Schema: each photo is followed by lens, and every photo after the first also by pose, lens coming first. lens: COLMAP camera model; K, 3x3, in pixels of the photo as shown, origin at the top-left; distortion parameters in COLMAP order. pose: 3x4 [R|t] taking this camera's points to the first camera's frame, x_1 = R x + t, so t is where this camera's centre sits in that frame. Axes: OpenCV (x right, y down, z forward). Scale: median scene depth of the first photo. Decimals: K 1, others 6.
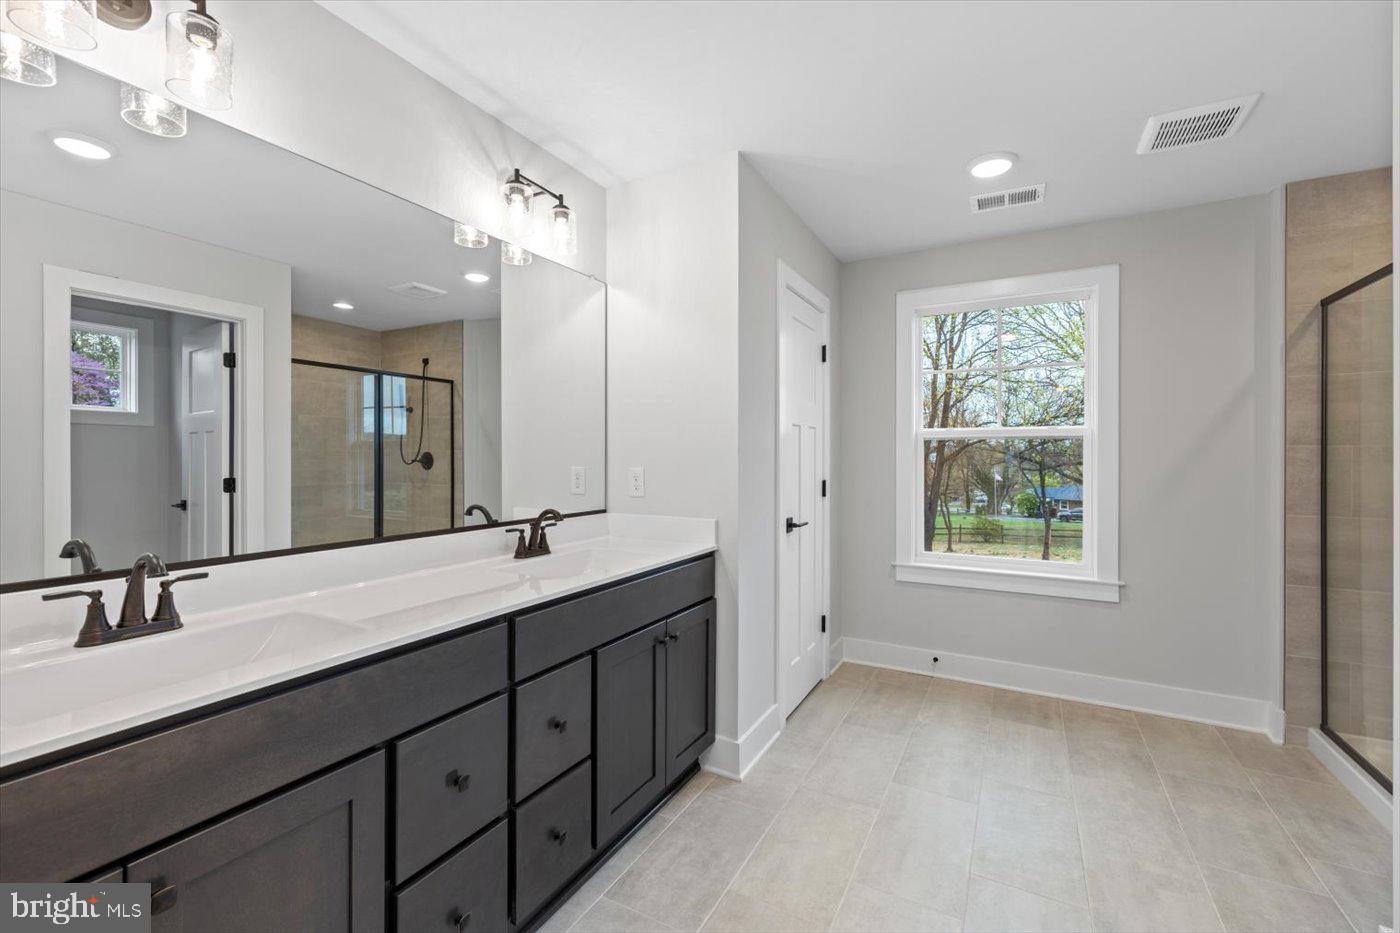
lens RADIAL K [[598.7, 0, 700.1], [0, 598.7, 459.9], [0, 0, 1]] dist [-0.000203, -0.000163]
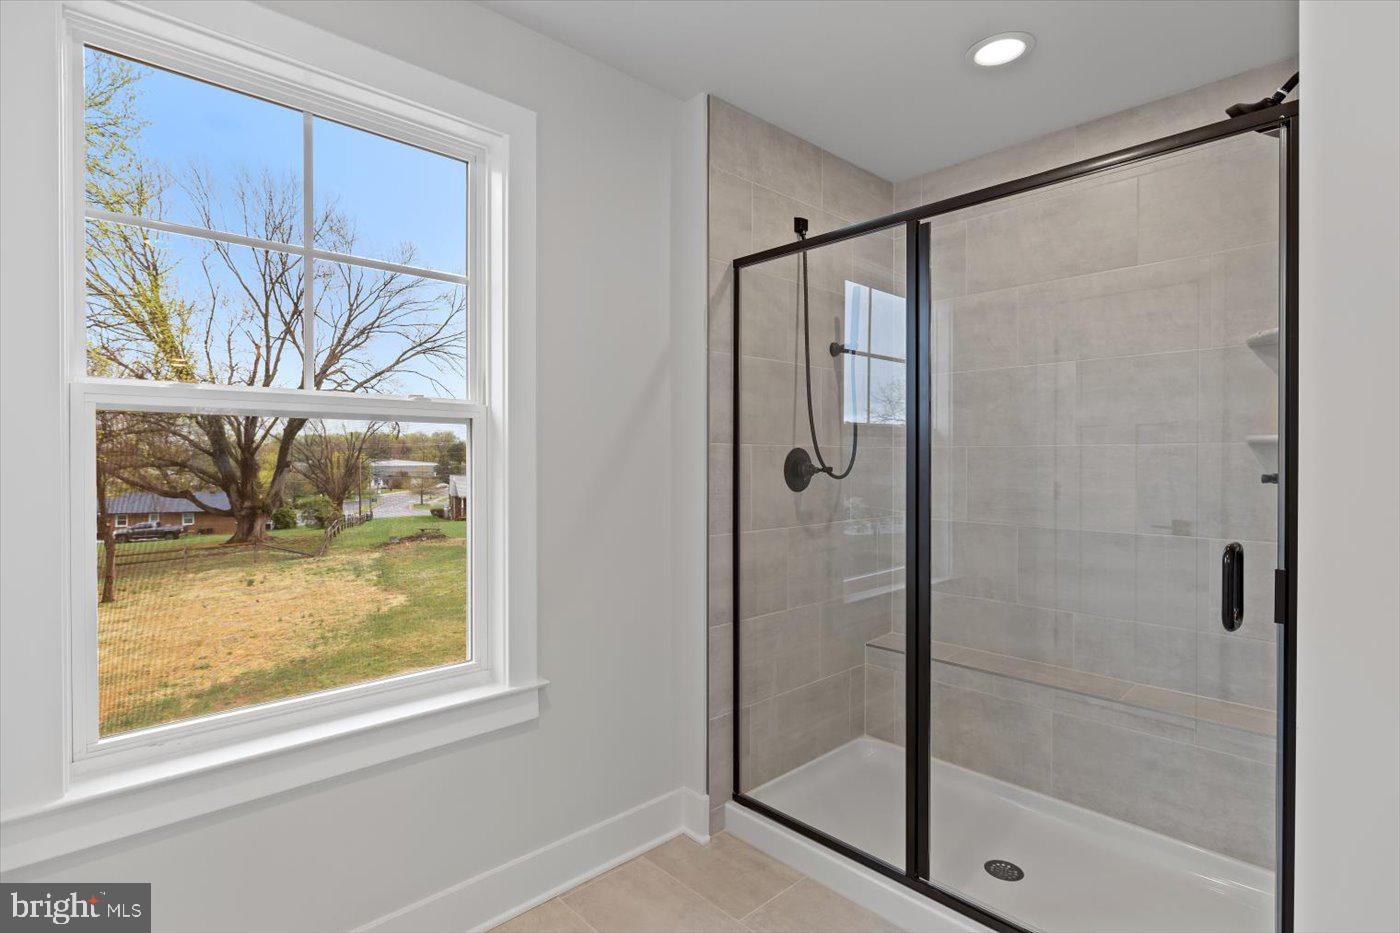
lens RADIAL K [[687.2, 0, 694.0], [0, 687.2, 464.2], [0, 0, 1]] dist [-0.005030, 0.000105]
pose [[0.310069, -0.010999, 0.950650, 0.132446], [0.005366, 0.999937, 0.009818, -0.005607], [-0.950699, 0.002057, 0.310109, 0.647322]]
